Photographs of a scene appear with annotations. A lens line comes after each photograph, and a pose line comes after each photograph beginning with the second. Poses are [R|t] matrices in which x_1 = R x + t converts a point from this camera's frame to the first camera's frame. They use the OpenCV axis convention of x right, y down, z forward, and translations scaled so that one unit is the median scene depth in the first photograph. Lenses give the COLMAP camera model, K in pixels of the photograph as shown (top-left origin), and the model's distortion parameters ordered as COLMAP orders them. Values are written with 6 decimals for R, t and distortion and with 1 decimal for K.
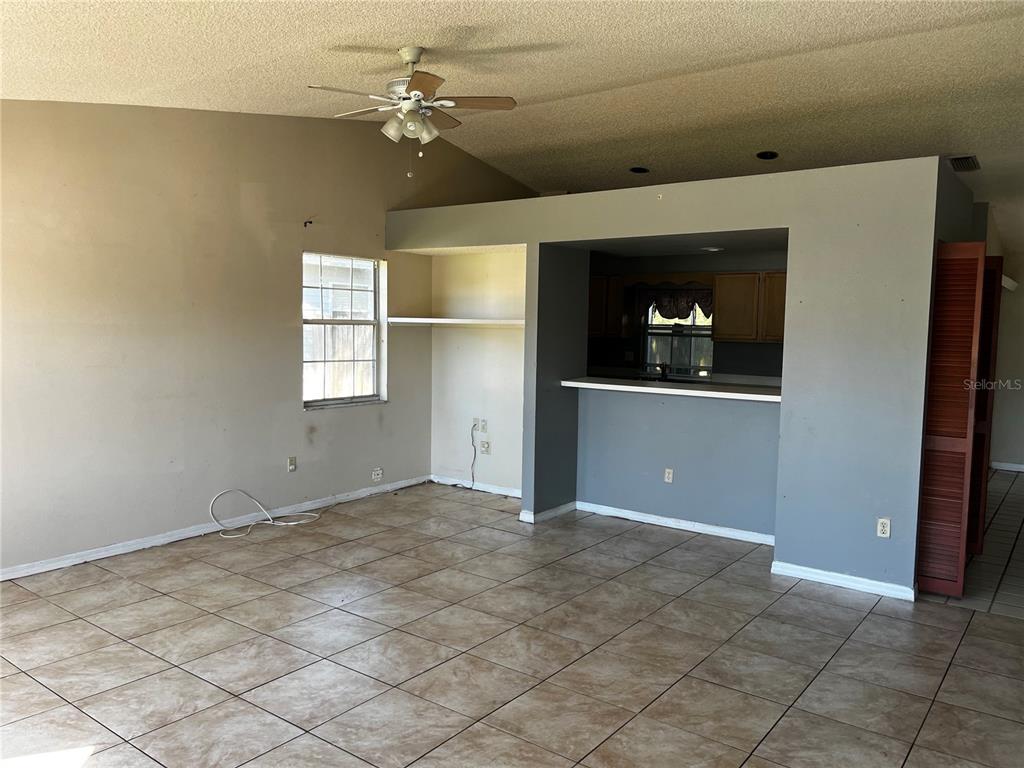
lens RADIAL K [[776.0, 0, 510.1], [0, 776.0, 381.5], [0, 0, 1]] dist [0.039986, -0.010469]
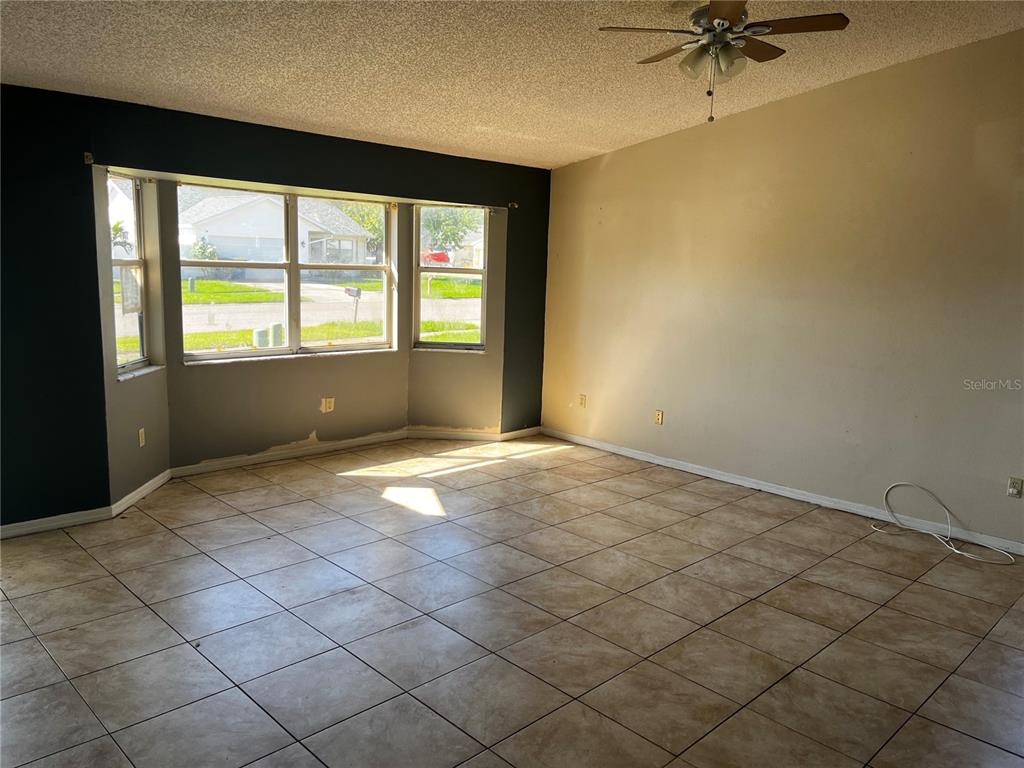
lens RADIAL K [[776.0, 0, 507.2], [0, 776.0, 386.7], [0, 0, 1]] dist [0.039986, -0.010469]
pose [[-0.138943, 0.140640, -0.980263, 0.674141], [-0.116672, 0.980646, 0.157232, -0.066368], [0.983404, 0.136216, -0.119845, 0.782138]]
